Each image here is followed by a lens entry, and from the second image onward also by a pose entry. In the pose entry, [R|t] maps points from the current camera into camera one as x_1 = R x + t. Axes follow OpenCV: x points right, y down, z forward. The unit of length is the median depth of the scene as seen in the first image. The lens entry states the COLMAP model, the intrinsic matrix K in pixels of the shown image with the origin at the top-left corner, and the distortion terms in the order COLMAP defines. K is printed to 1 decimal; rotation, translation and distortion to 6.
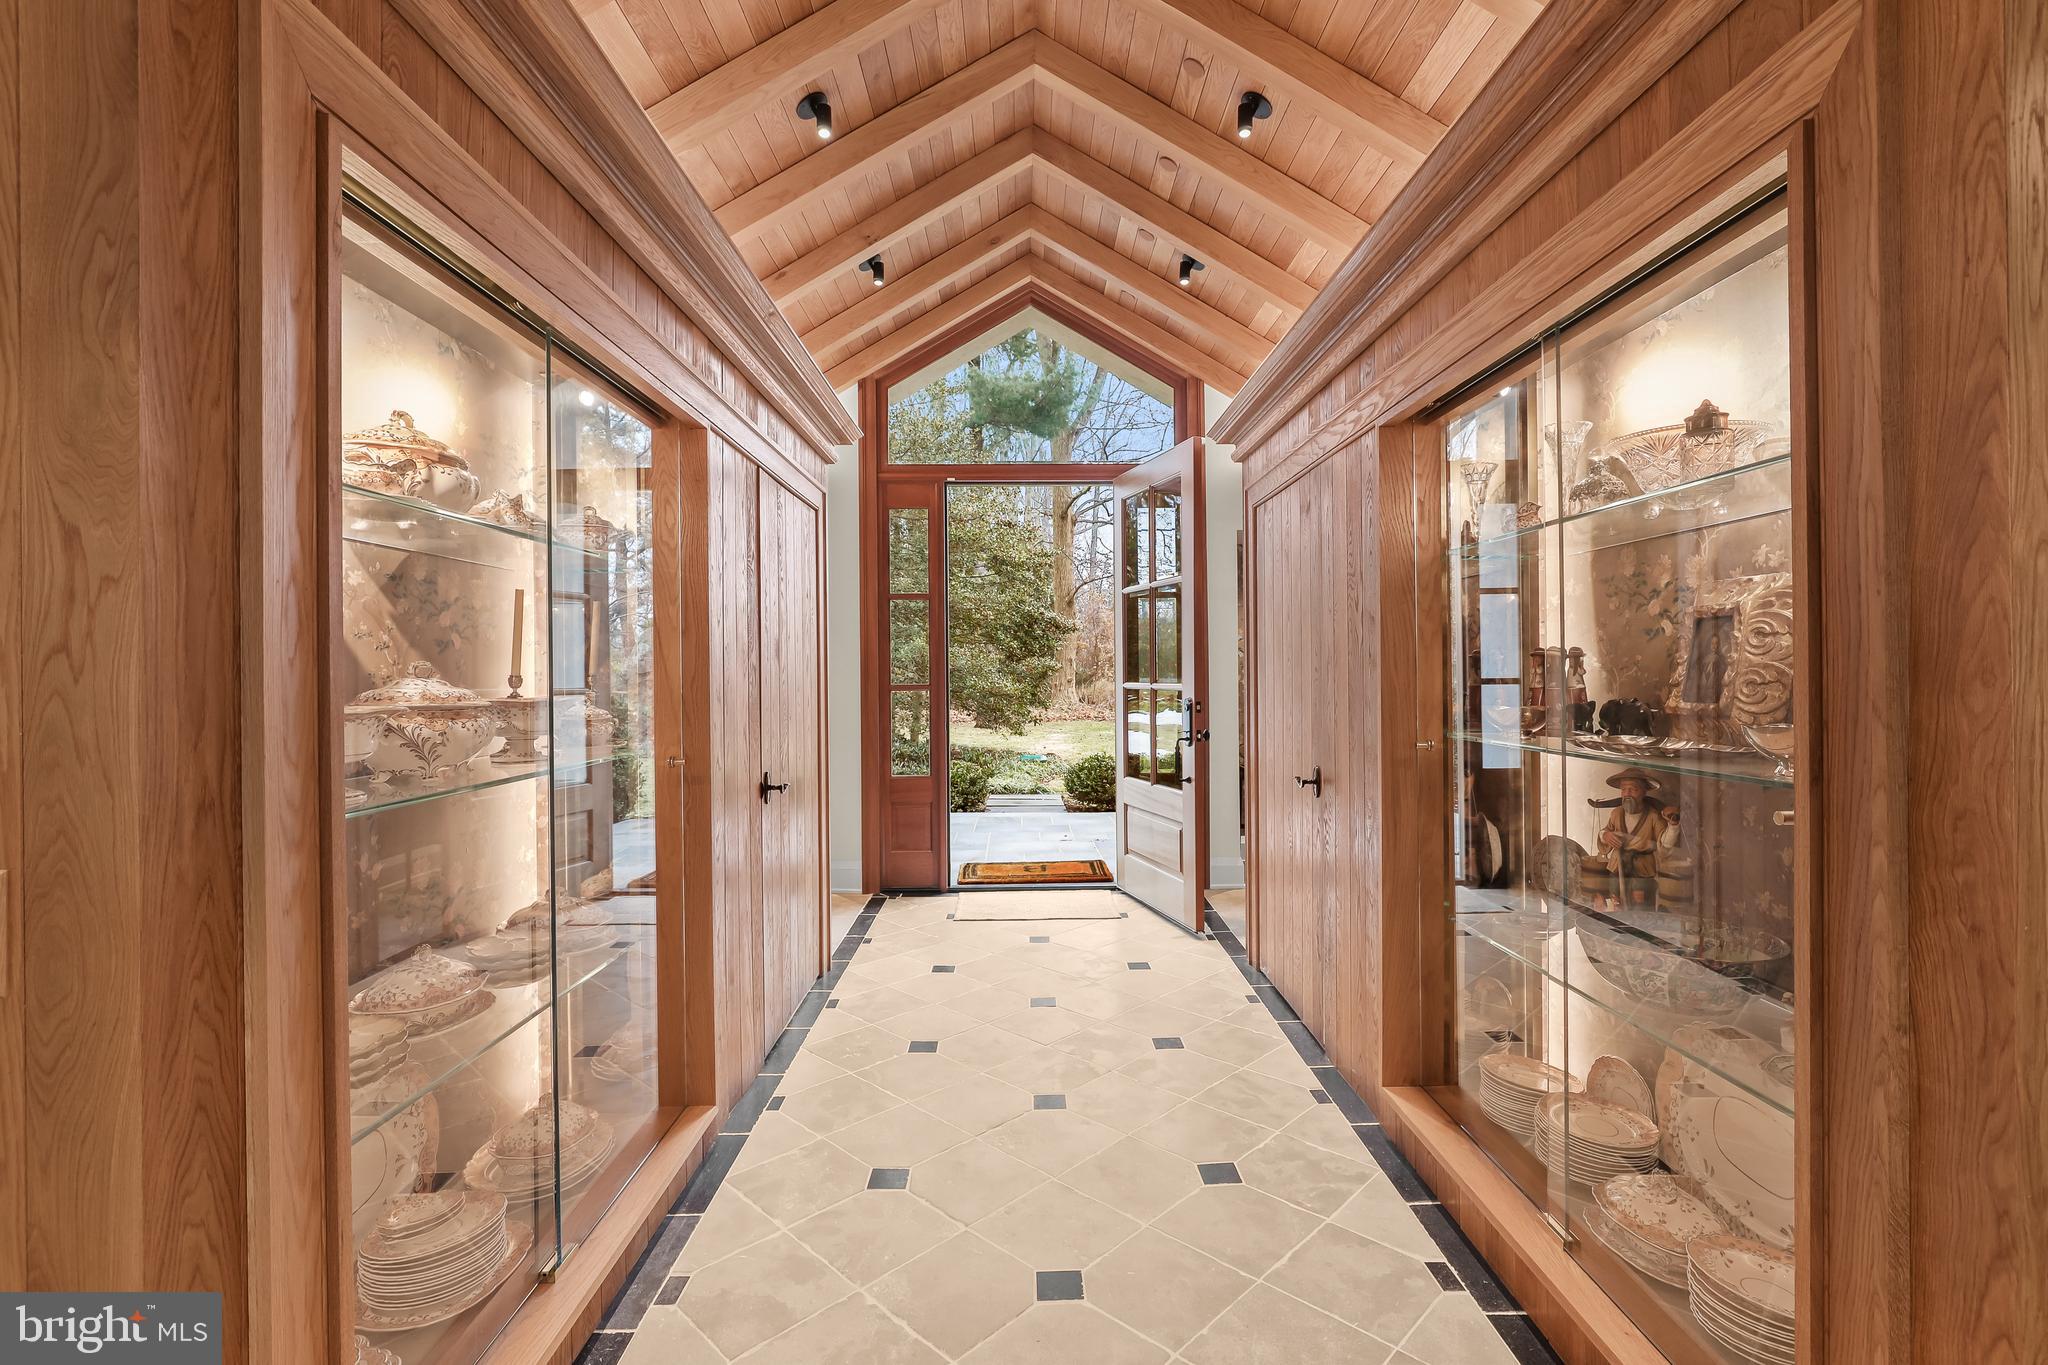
lens RADIAL K [[946.0, 0, 1020.0], [0, 946.0, 675.3], [0, 0, 1]] dist [-0.004836, -0.000568]
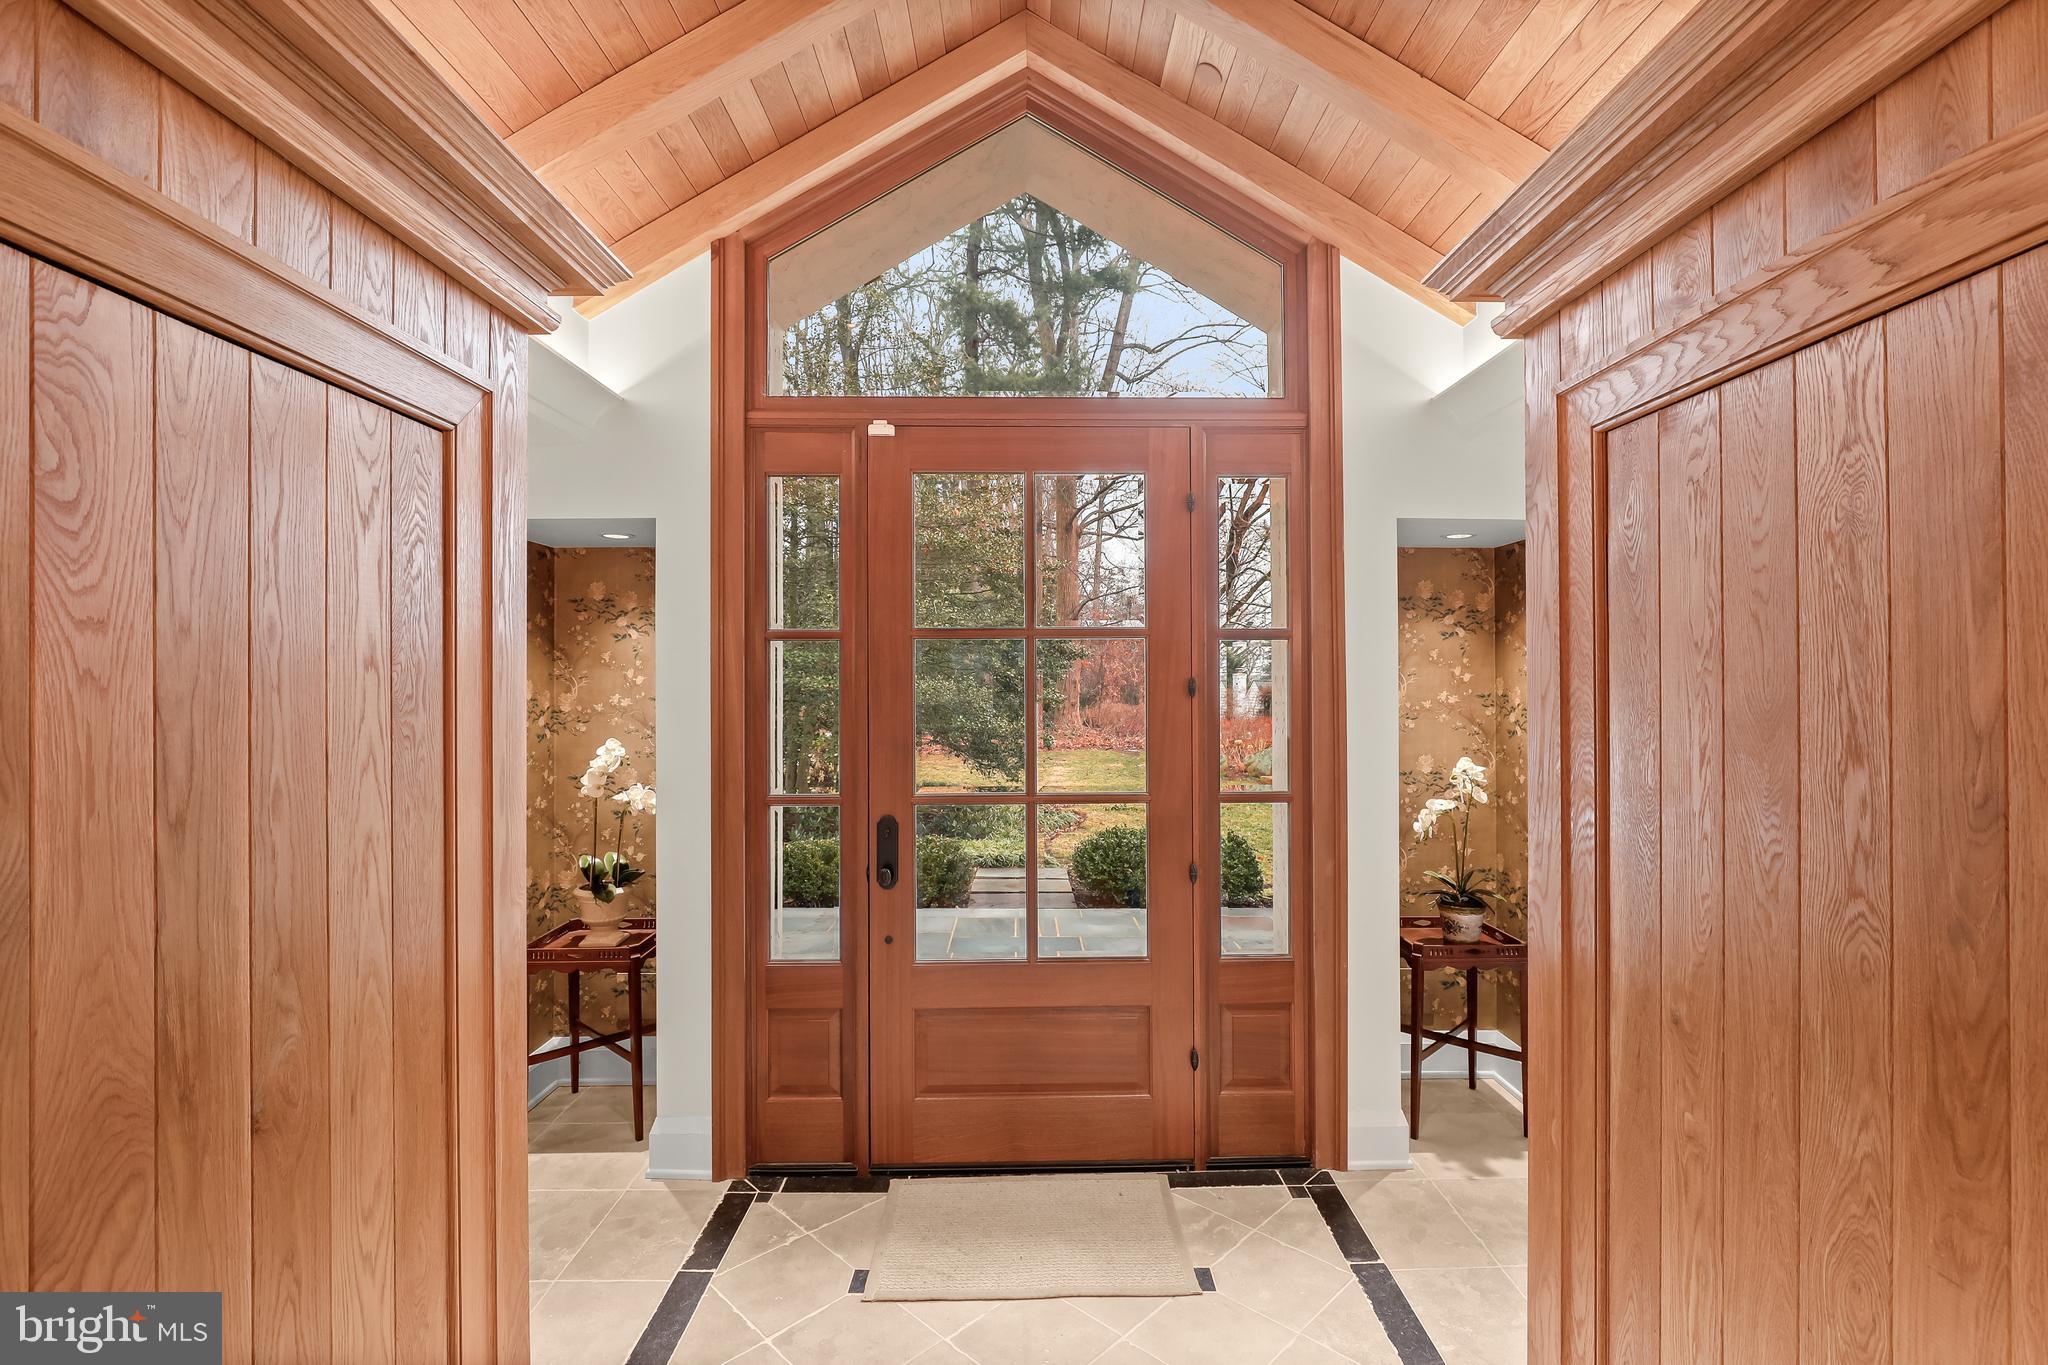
lens RADIAL K [[946.0, 0, 1029.5], [0, 946.0, 683.1], [0, 0, 1]] dist [-0.004836, -0.000568]
pose [[0.999952, 0.005571, 0.008007, 0.005945], [-0.005516, 0.999961, -0.006860, -0.030753], [-0.008045, 0.006816, 0.999944, 0.260740]]
